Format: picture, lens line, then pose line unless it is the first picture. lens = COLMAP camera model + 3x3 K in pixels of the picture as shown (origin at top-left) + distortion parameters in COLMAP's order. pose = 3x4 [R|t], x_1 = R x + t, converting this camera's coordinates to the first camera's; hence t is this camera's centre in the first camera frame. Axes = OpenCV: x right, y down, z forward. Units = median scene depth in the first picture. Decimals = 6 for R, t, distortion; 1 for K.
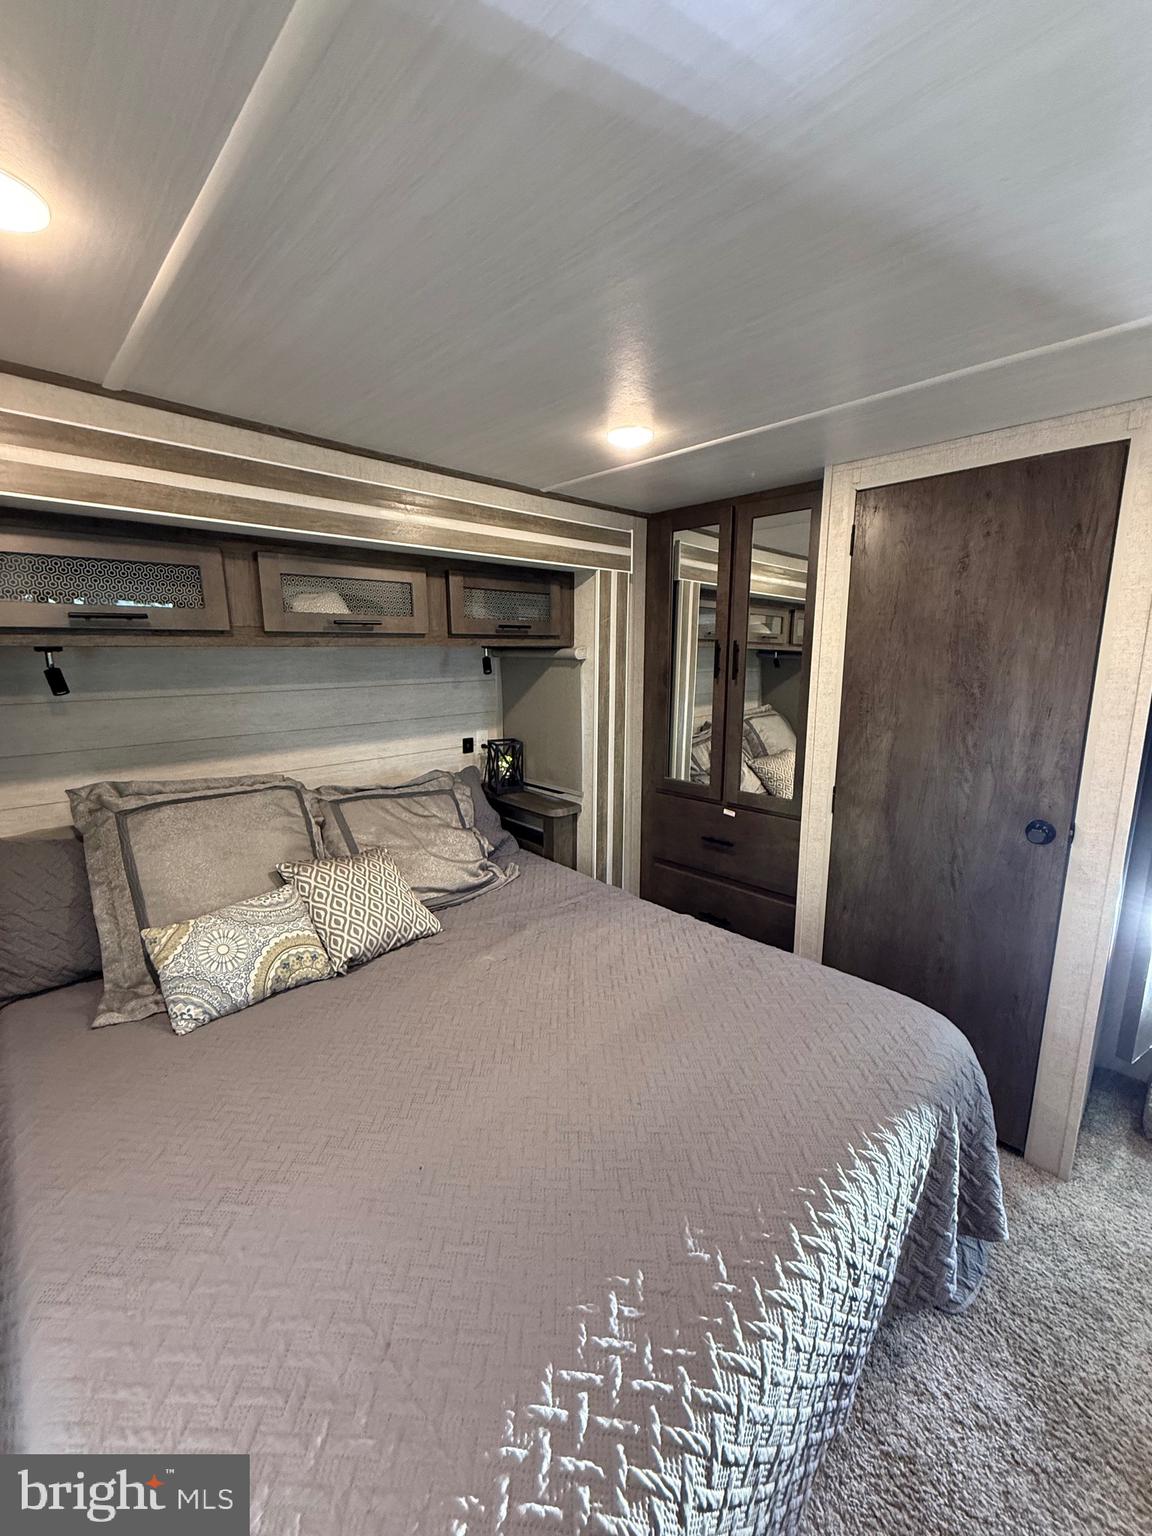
lens RADIAL K [[609.9, 0, 570.9], [0, 609.9, 766.9], [0, 0, 1]] dist [0.001524, -0.001024]
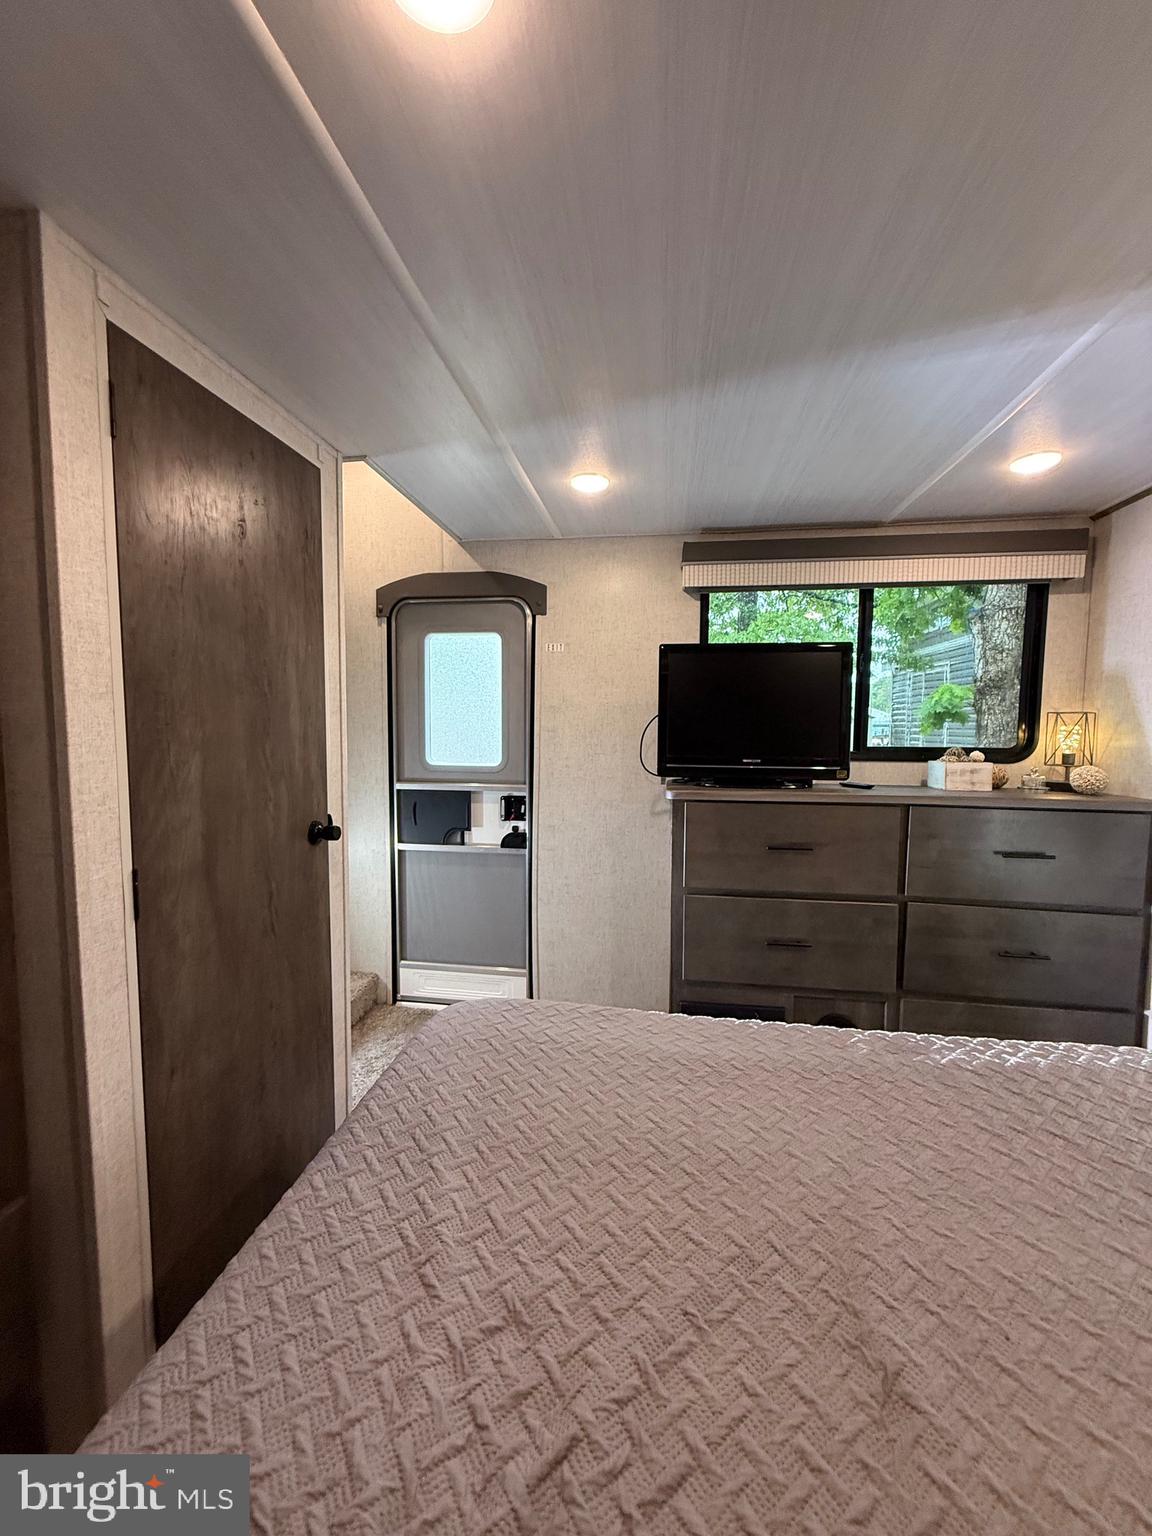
lens RADIAL K [[609.9, 0, 576.8], [0, 609.9, 766.1], [0, 0, 1]] dist [0.001524, -0.001024]
pose [[-0.606436, -0.057077, 0.793081, -0.236349], [0.153931, 0.970124, 0.187523, -0.104362], [-0.780090, 0.235800, -0.579532, 1.072565]]
